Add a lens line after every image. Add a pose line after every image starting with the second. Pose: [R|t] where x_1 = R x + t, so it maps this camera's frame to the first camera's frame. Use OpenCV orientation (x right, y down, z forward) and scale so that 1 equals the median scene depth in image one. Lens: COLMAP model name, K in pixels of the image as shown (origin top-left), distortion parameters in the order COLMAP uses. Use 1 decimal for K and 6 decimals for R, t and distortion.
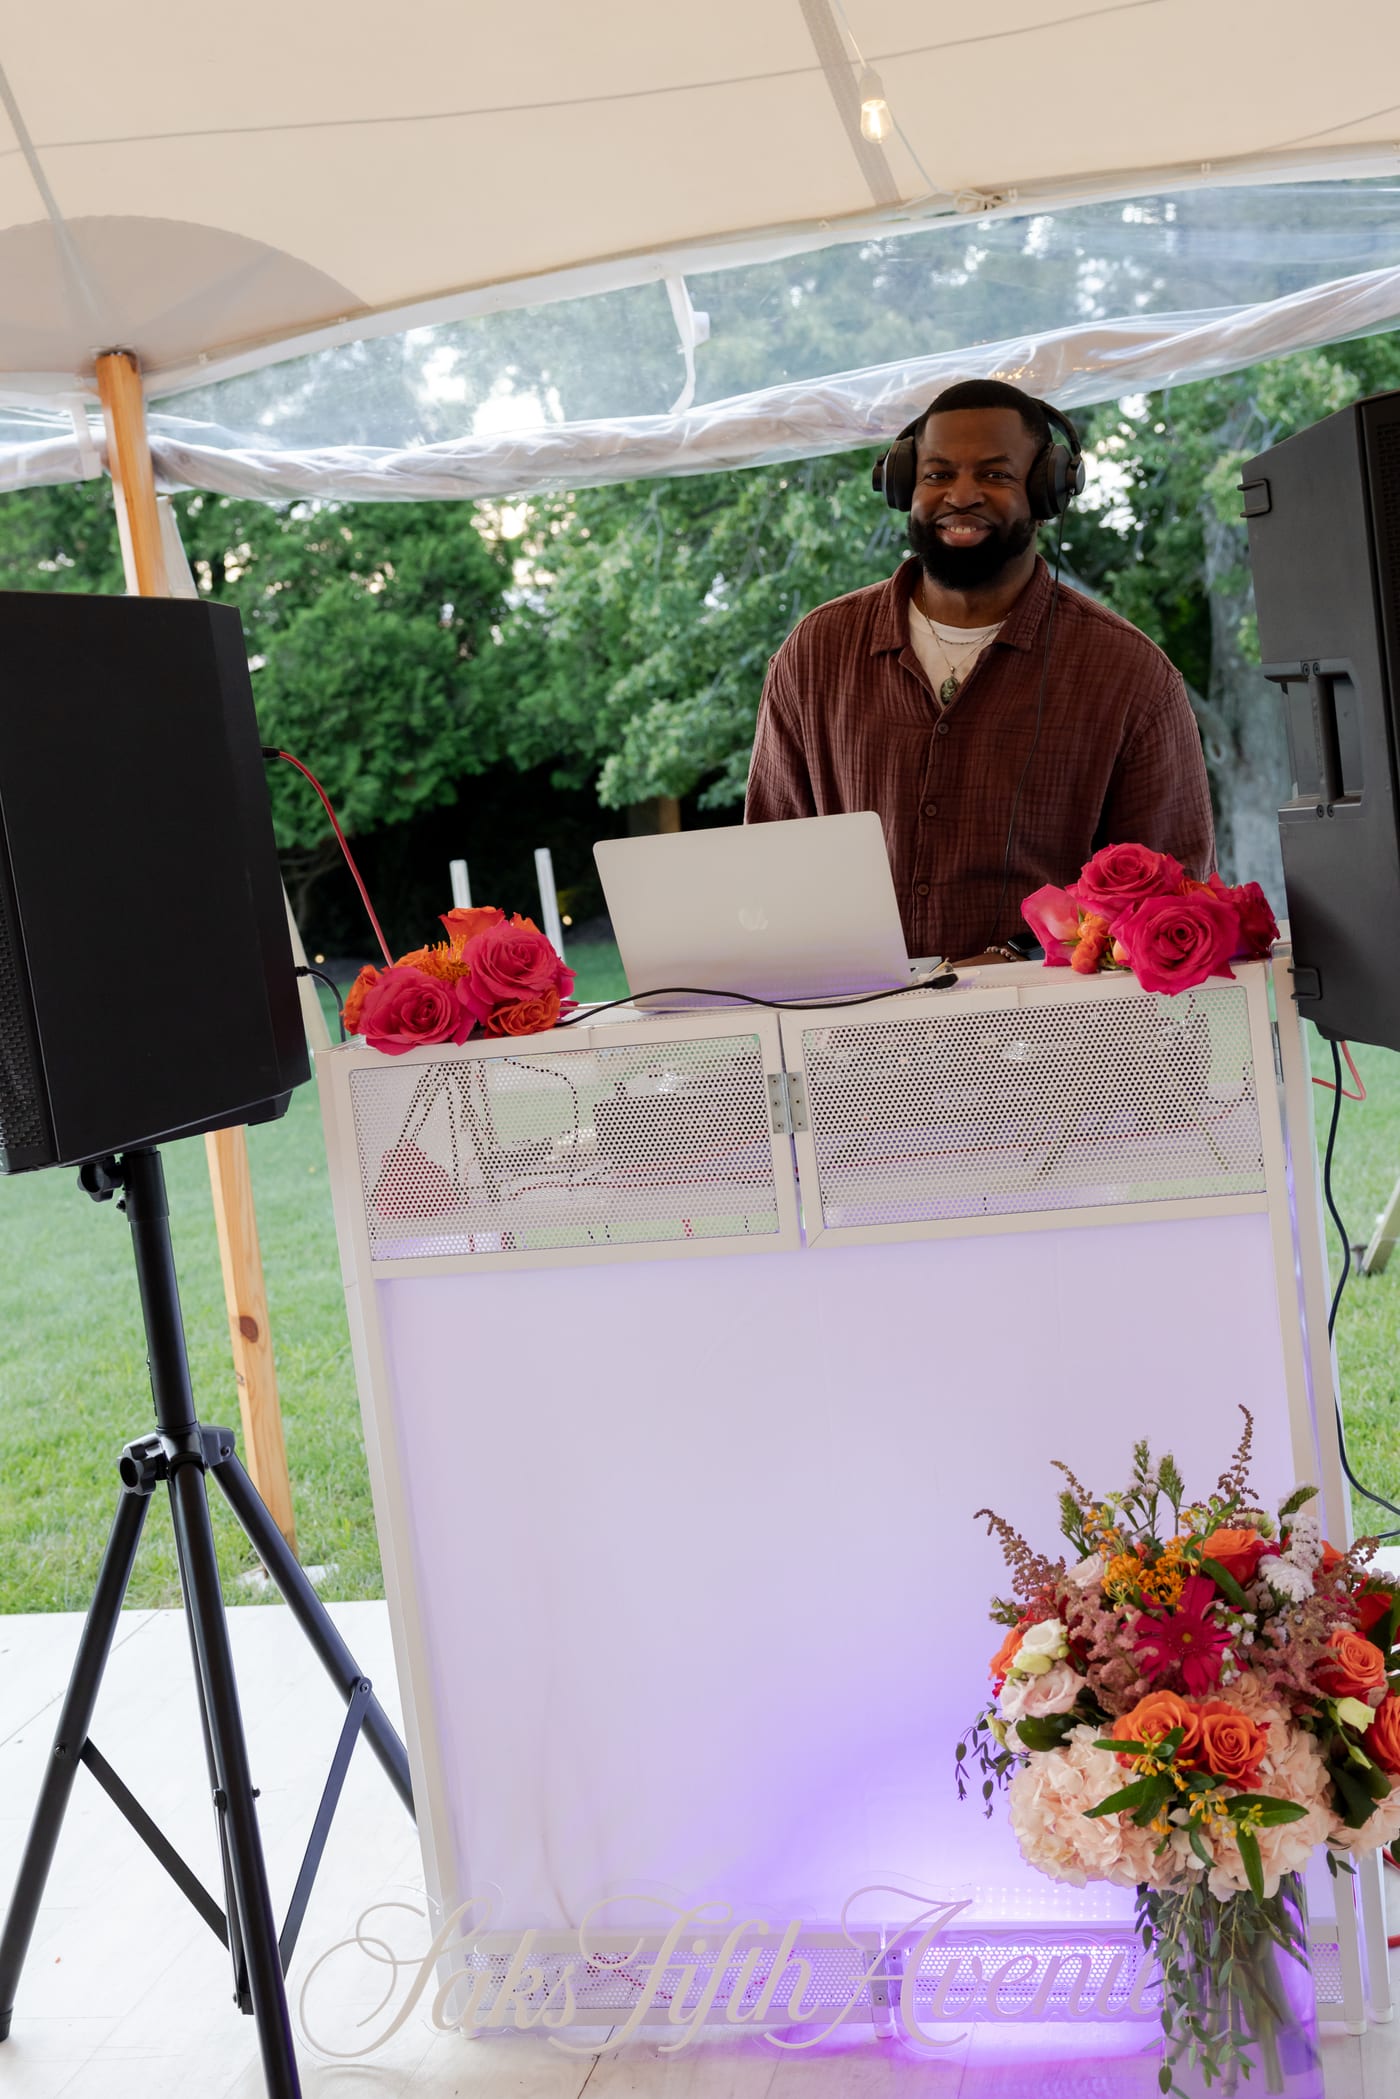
lens RADIAL K [[2570.6, 0, 690.0], [0, 2570.6, 1037.2], [0, 0, 1]] dist [0.001196, 0.000000]
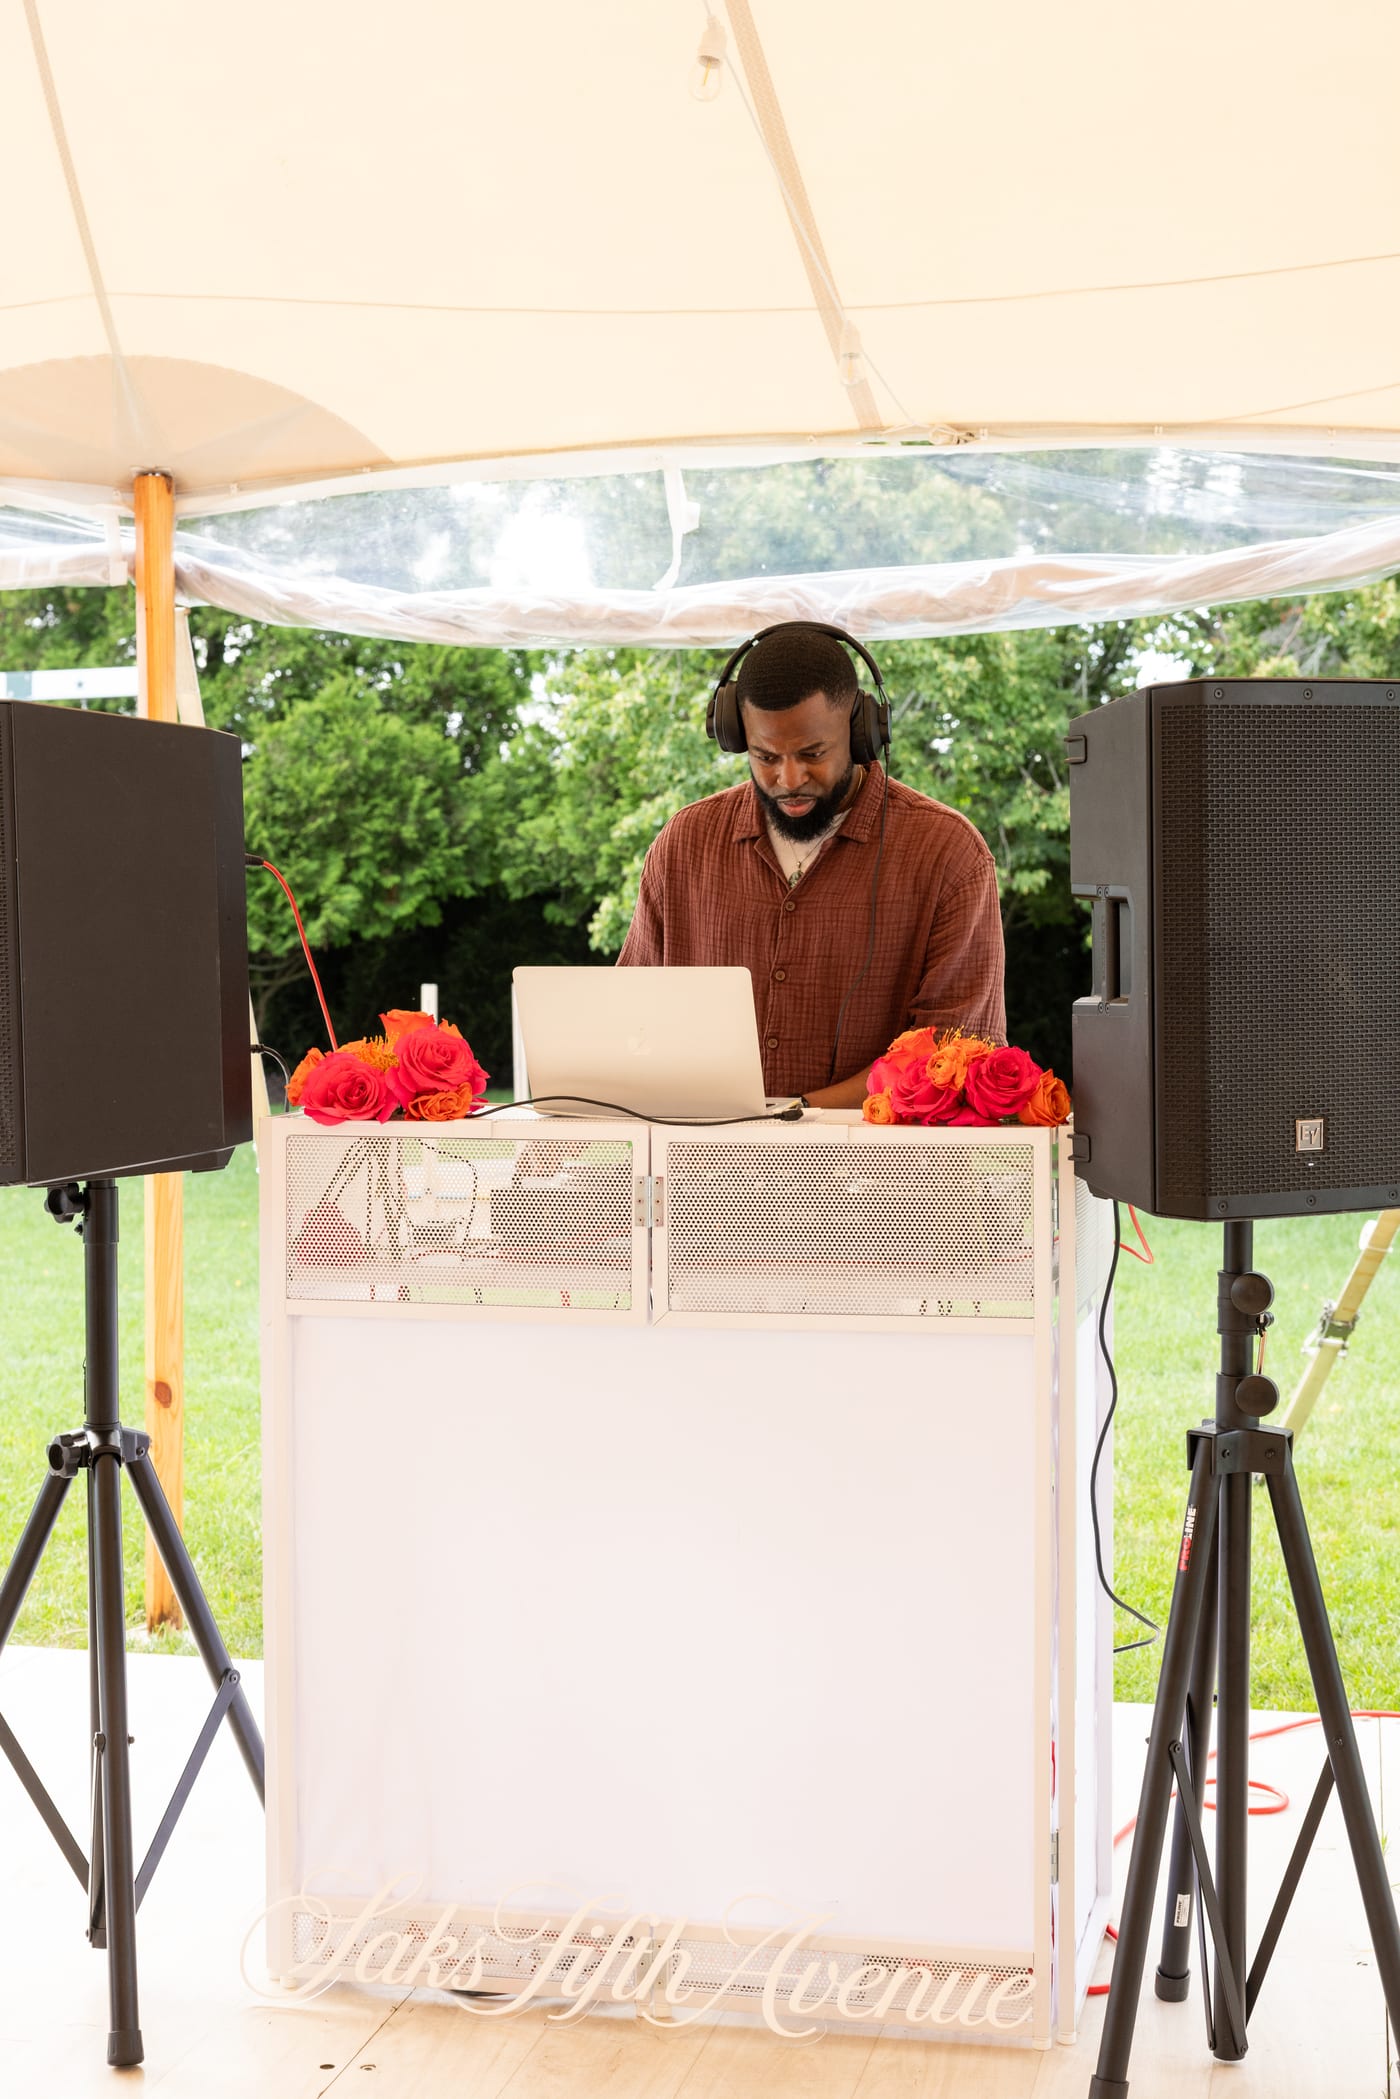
lens RADIAL K [[2830.8, 0, 703.6], [0, 2830.8, 1062.7], [0, 0, 1]] dist [0.019358, 0.000000]
pose [[0.993358, 0.114903, 0.006093, 0.029665], [-0.114419, 0.992003, -0.053284, 0.017959], [-0.012167, 0.052232, 0.998561, -0.196207]]
